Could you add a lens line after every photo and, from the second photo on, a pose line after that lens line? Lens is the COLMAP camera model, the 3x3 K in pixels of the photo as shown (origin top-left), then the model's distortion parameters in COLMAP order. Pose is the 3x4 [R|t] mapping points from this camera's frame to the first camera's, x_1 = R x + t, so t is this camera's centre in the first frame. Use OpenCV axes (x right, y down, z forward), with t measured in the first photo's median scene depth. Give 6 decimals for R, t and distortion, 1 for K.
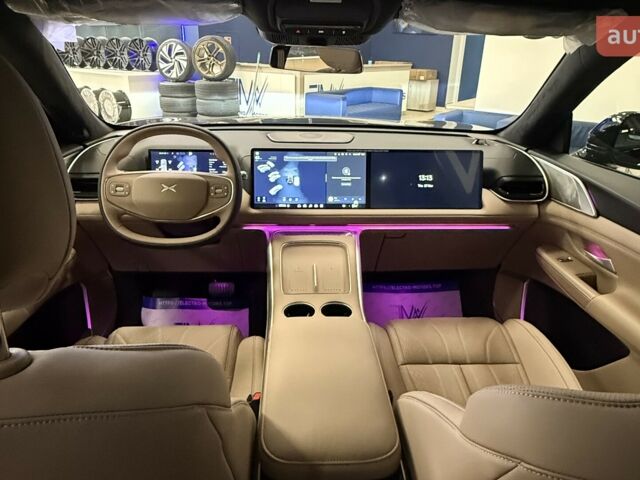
lens RADIAL K [[454.1, 0, 318.1], [0, 454.1, 239.1], [0, 0, 1]] dist [-0.001620, -0.006424]
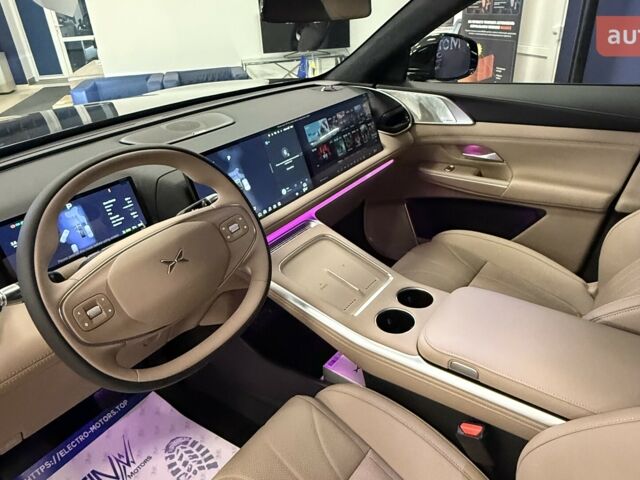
lens RADIAL K [[454.1, 0, 320.2], [0, 454.1, 231.6], [0, 0, 1]] dist [-0.001620, -0.006424]
pose [[0.622387, -0.407548, 0.668236, -0.487047], [0.365446, 0.906285, 0.212359, -0.169513], [-0.692158, 0.112035, 0.712997, 0.402175]]
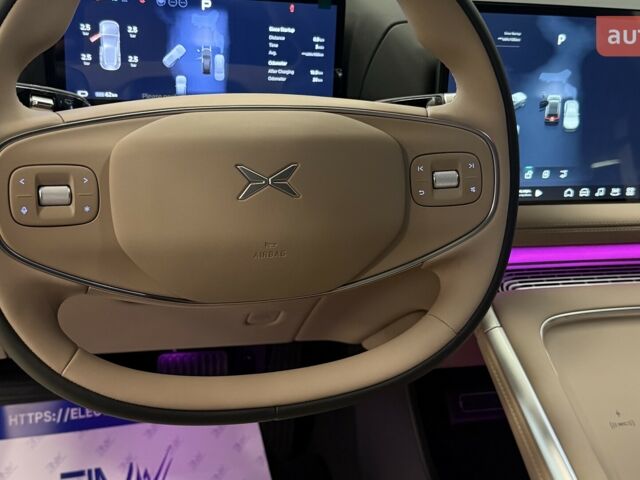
lens RADIAL K [[800.1, 0, 319.3], [0, 800.1, 235.0], [0, 0, 1]] dist [0.107549, 0.000000]
pose [[0.973582, -0.021264, 0.227346, -0.338478], [-0.014957, 0.987577, 0.156420, -0.129480], [-0.227848, -0.155688, 0.961169, 0.490733]]
